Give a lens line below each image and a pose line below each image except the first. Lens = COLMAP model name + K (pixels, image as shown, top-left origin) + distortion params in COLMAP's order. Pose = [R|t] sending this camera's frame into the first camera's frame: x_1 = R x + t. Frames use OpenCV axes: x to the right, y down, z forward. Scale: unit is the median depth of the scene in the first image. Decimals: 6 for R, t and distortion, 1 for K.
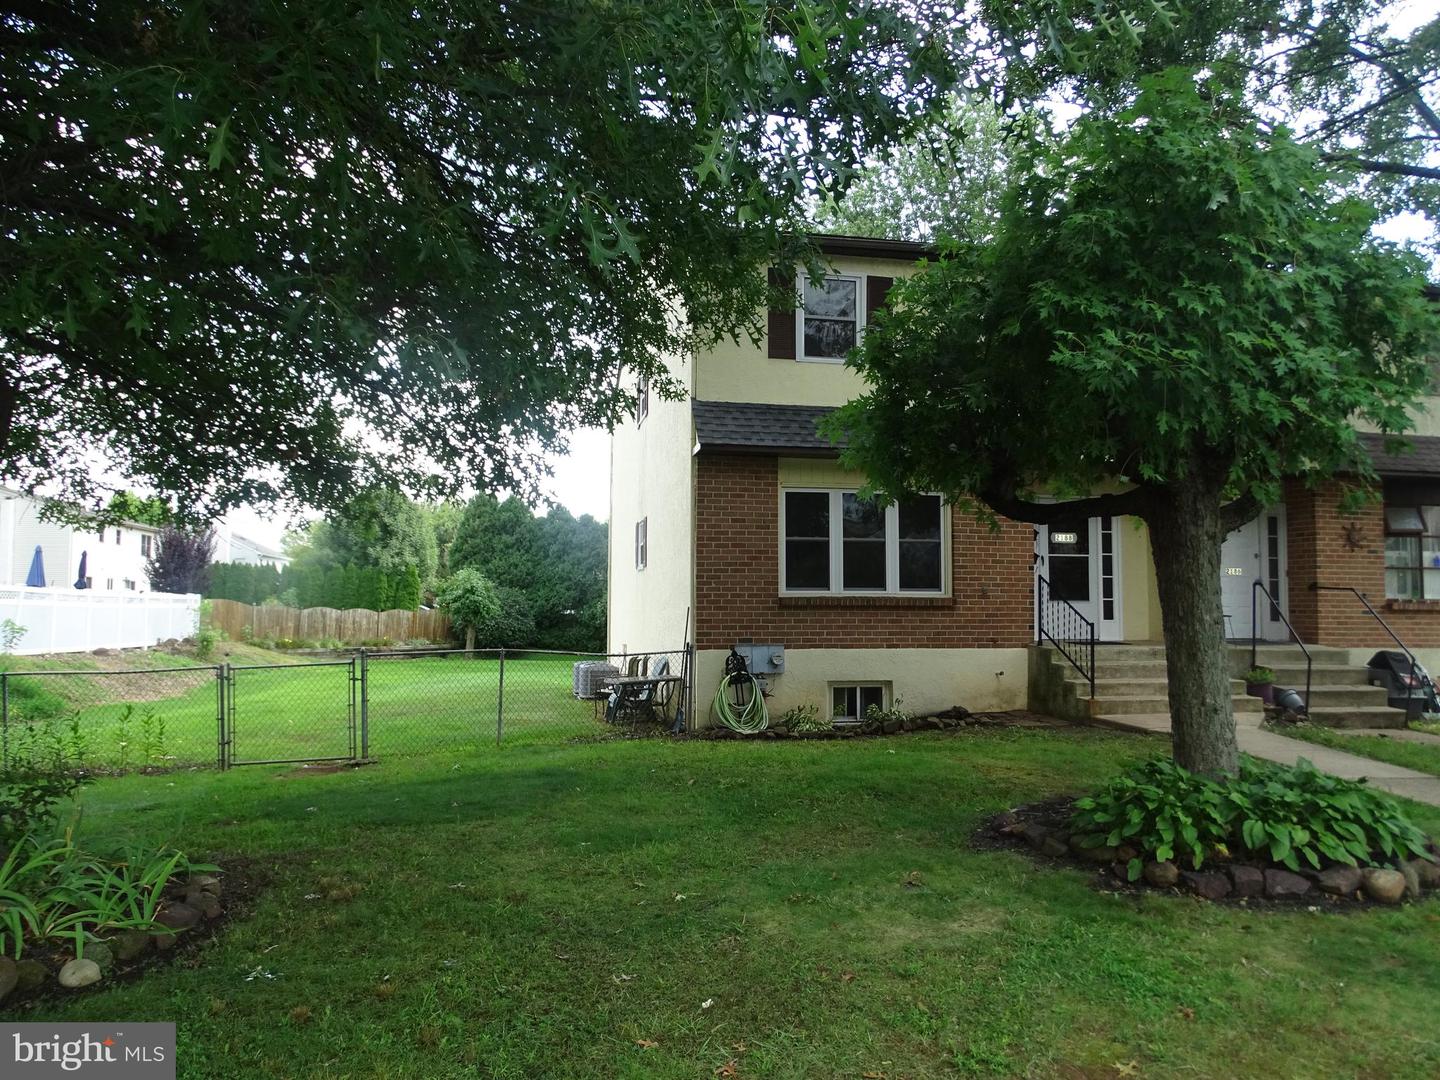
lens RADIAL K [[1013.0, 0, 719.7], [0, 1013.0, 541.4], [0, 0, 1]] dist [-0.003886, -0.000649]
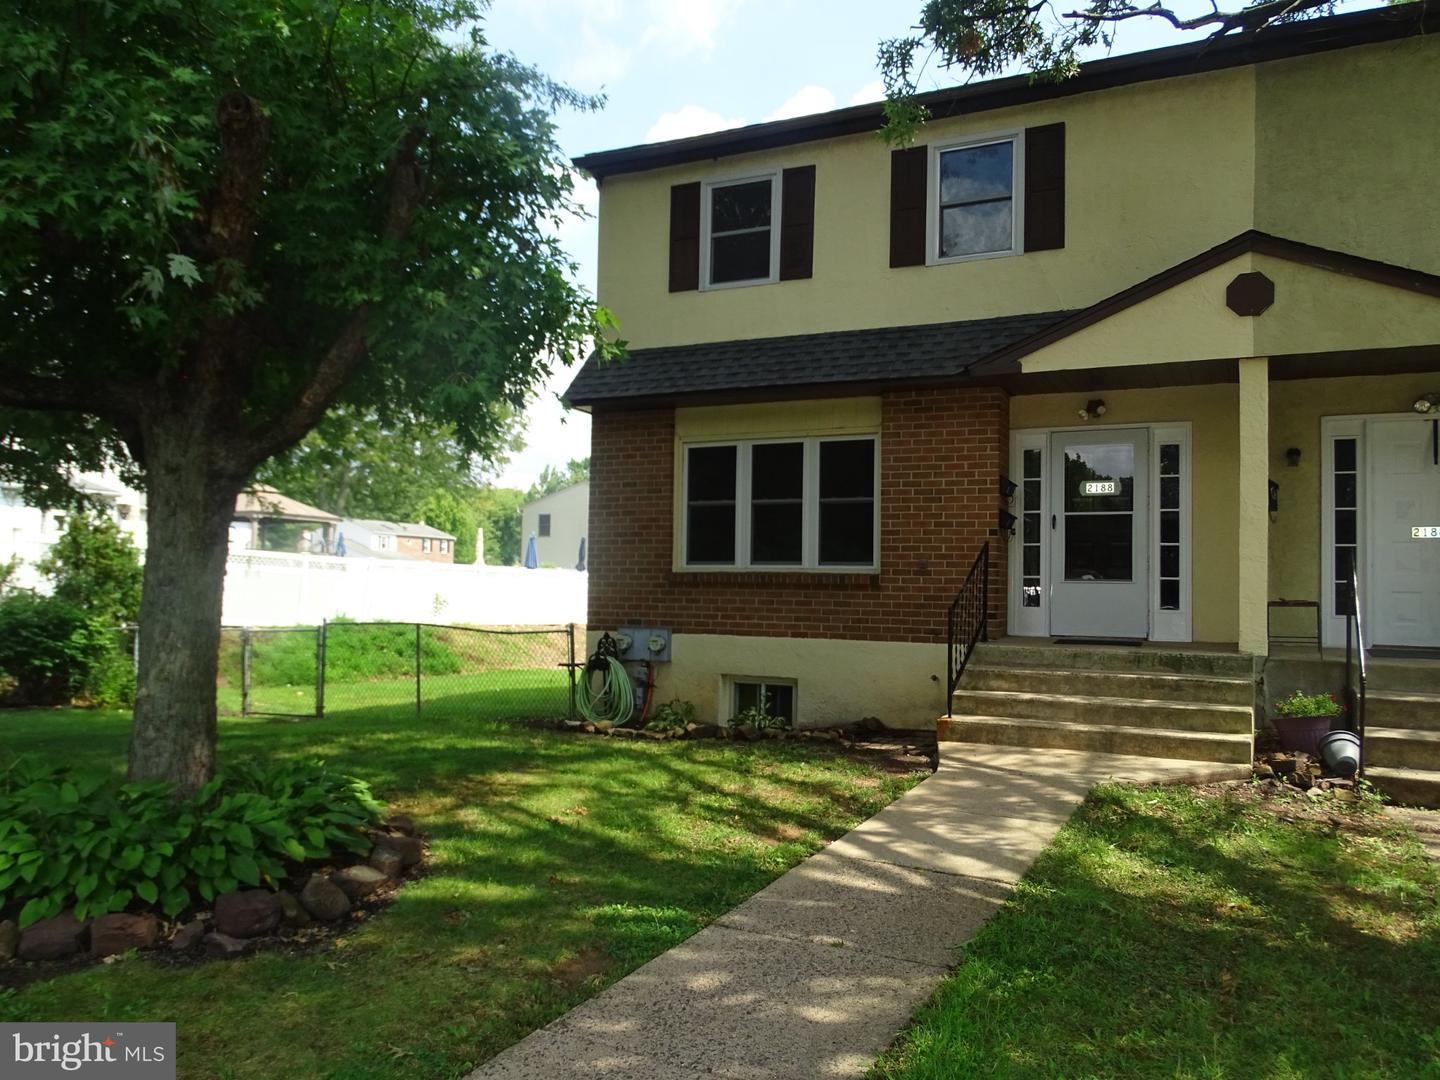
lens RADIAL K [[1165.7, 0, 720.0], [0, 1165.7, 540.3], [0, 0, 1]] dist [0.000067, 0.000148]
pose [[0.796441, -0.013335, -0.604569, 0.670594], [0.026320, 0.999574, 0.012626, 0.016550], [0.604143, -0.025969, 0.796452, 0.238819]]
